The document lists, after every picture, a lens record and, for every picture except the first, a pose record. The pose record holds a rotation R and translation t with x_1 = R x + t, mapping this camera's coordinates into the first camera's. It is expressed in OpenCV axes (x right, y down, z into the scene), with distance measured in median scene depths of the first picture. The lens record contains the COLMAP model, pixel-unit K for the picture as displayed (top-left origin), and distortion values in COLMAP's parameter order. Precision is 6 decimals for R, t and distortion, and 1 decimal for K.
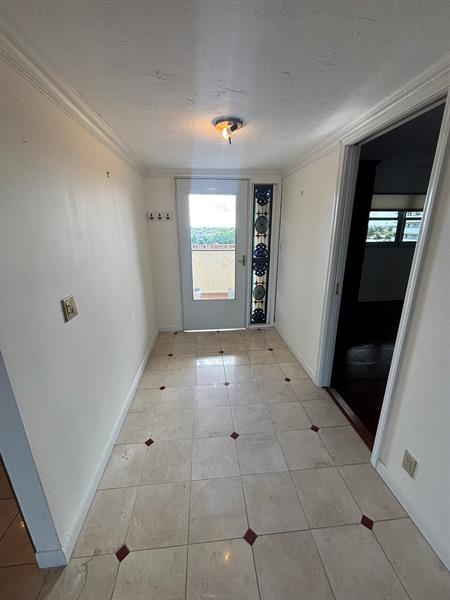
lens RADIAL K [[242.8, 0, 231.3], [0, 242.8, 297.7], [0, 0, 1]] dist [0.000666, -0.000298]
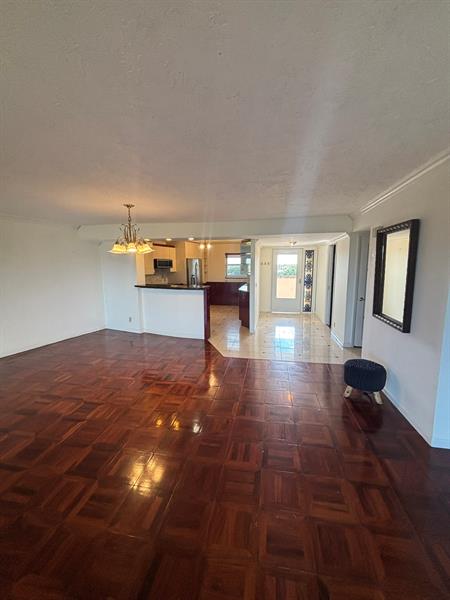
lens RADIAL K [[242.8, 0, 227.5], [0, 242.8, 296.1], [0, 0, 1]] dist [0.000666, -0.000298]
pose [[0.956523, 0.030391, -0.290068, 0.060801], [-0.076966, 0.985604, -0.150538, 0.362324], [0.281317, 0.166319, 0.945092, -1.265895]]
